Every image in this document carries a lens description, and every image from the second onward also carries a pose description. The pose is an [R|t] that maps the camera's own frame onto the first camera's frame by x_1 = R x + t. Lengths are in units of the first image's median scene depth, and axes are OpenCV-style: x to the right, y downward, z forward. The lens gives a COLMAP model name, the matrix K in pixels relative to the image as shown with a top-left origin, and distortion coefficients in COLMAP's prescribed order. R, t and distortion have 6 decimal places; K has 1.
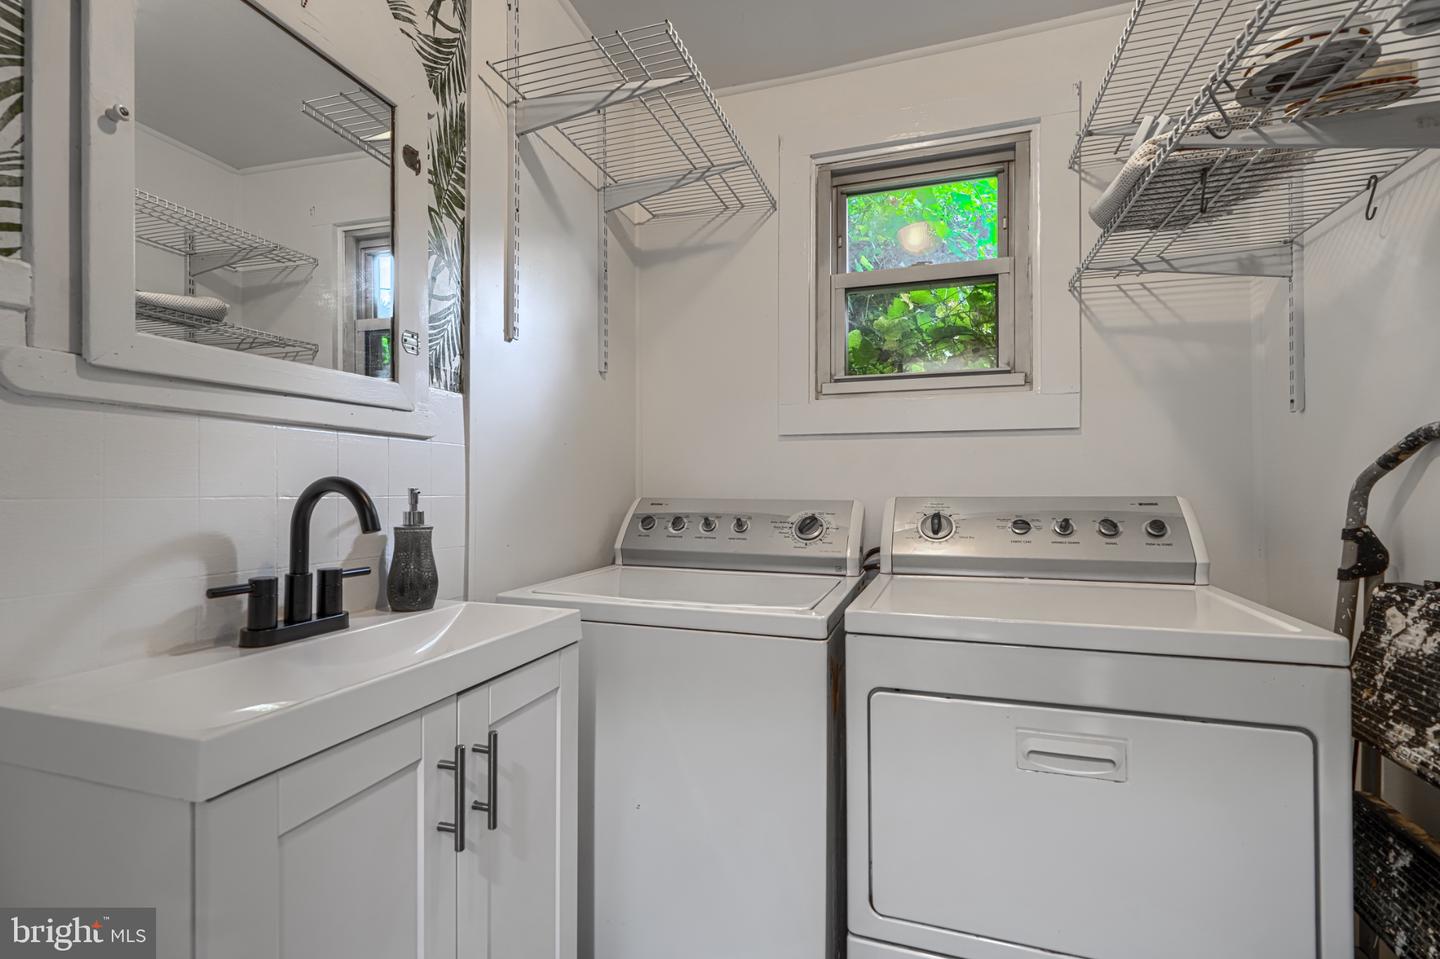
lens RADIAL K [[662.8, 0, 715.9], [0, 662.8, 479.5], [0, 0, 1]] dist [0.001198, 0.000008]
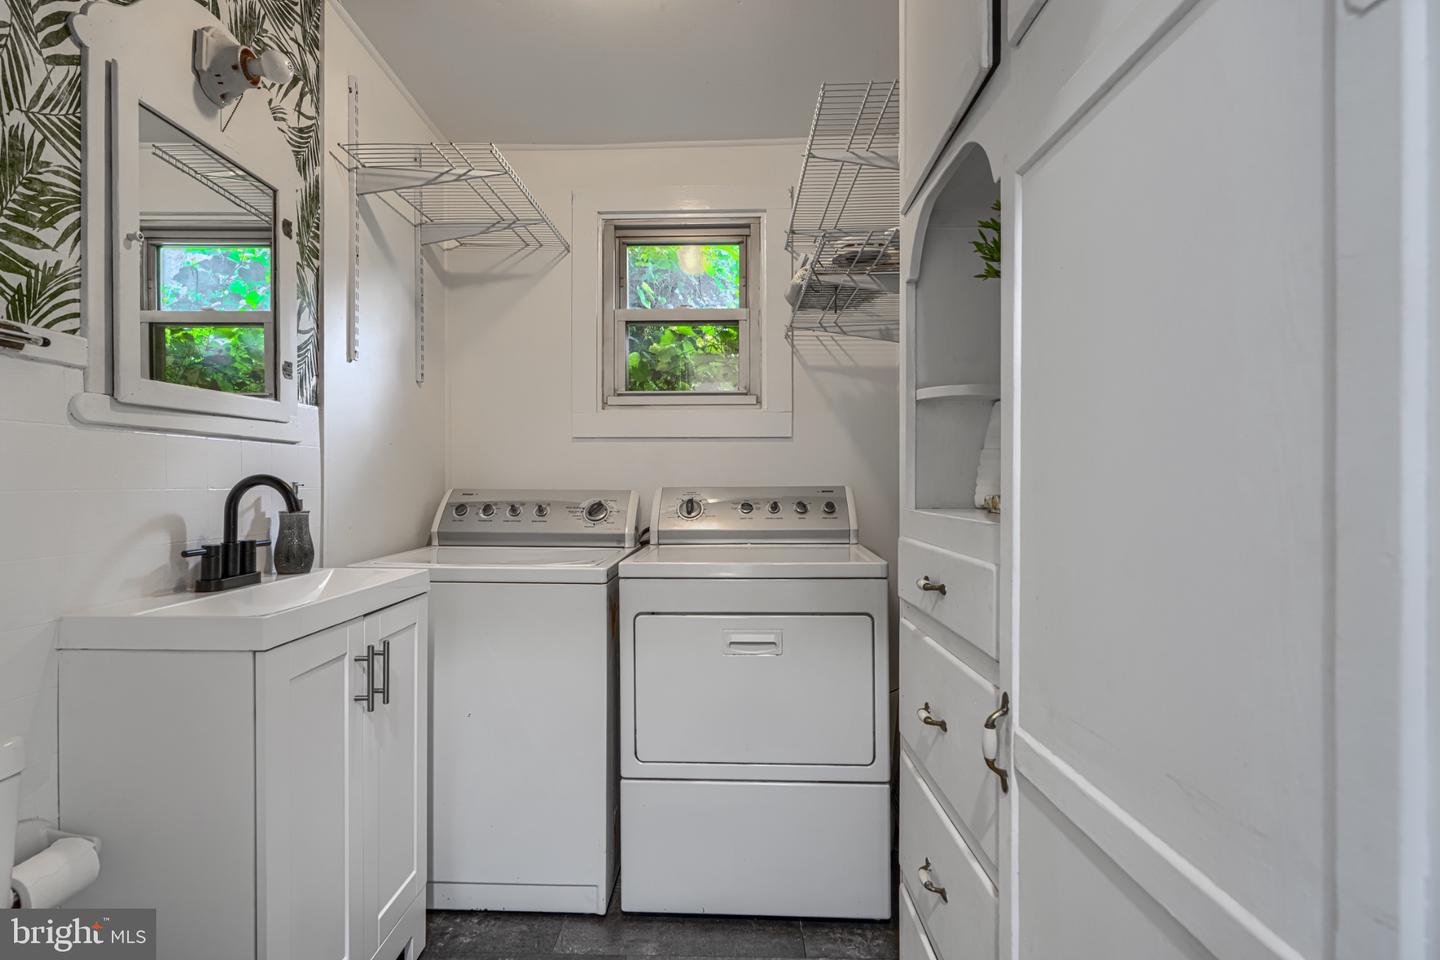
lens RADIAL K [[730.2, 0, 716.0], [0, 730.2, 483.0], [0, 0, 1]] dist [0.001680, 0.000413]
pose [[0.956993, -0.002768, 0.290099, -0.059862], [-0.002538, 0.999836, 0.017910, -0.010667], [-0.290101, -0.017876, 0.956829, -0.521898]]
